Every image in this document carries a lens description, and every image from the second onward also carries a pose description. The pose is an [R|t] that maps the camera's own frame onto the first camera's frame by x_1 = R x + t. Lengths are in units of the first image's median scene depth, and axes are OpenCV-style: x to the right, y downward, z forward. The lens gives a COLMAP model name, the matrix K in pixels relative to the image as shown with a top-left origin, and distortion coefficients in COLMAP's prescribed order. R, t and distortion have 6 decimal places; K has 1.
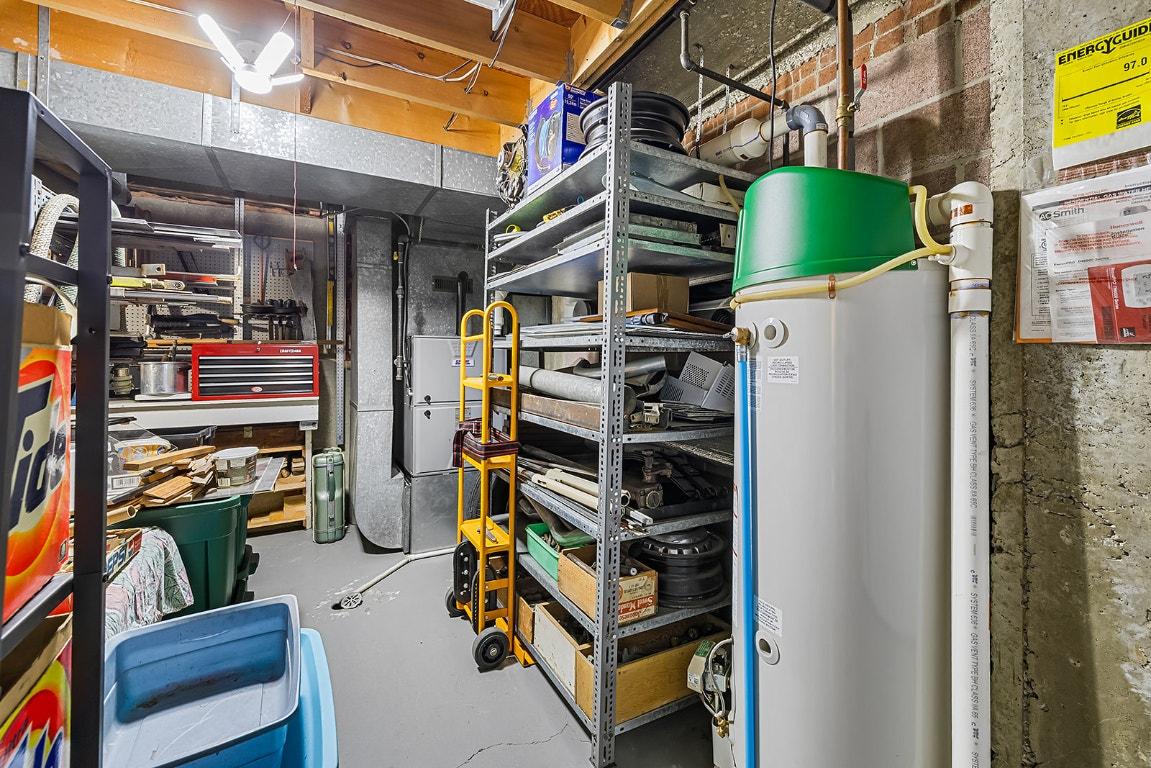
lens RADIAL K [[485.4, 0, 585.9], [0, 485.4, 357.1], [0, 0, 1]] dist [-0.002581, 0.000432]
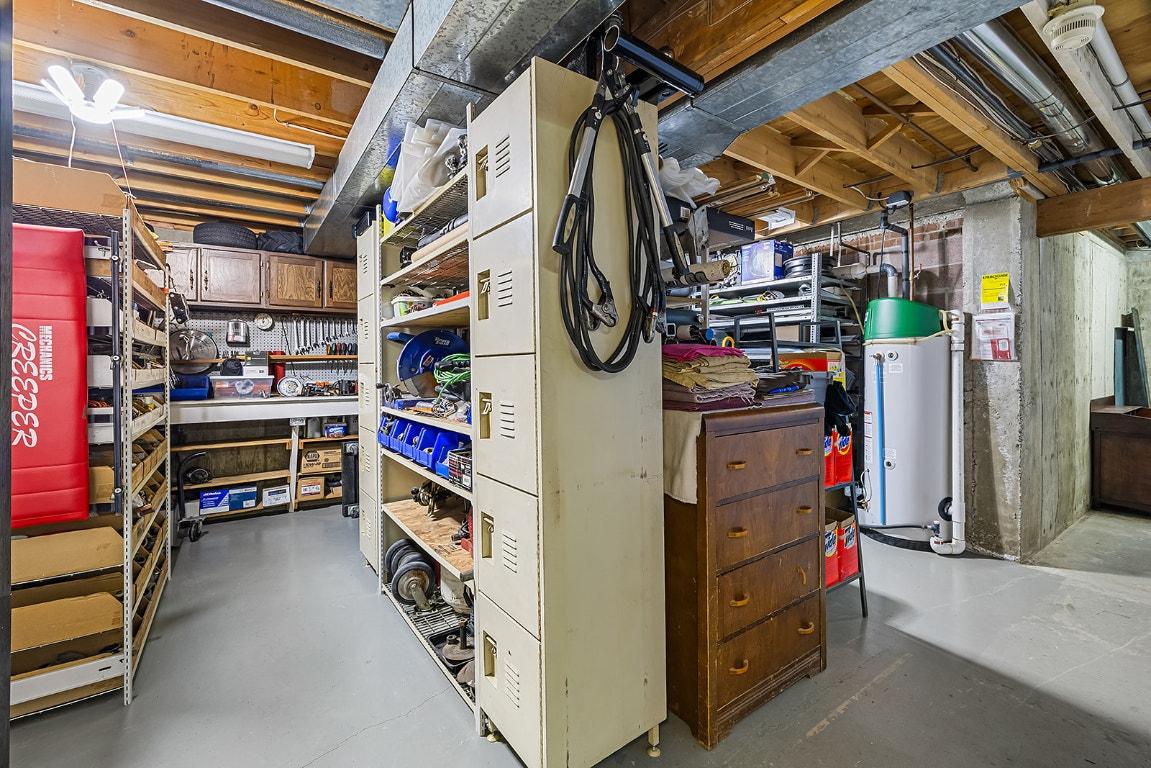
lens RADIAL K [[485.4, 0, 577.9], [0, 485.4, 364.0], [0, 0, 1]] dist [-0.002581, 0.000432]
pose [[0.993984, -0.000848, 0.109520, -1.135002], [0.000498, 0.999995, 0.003218, -0.006184], [-0.109522, -0.003144, 0.993979, -1.059362]]
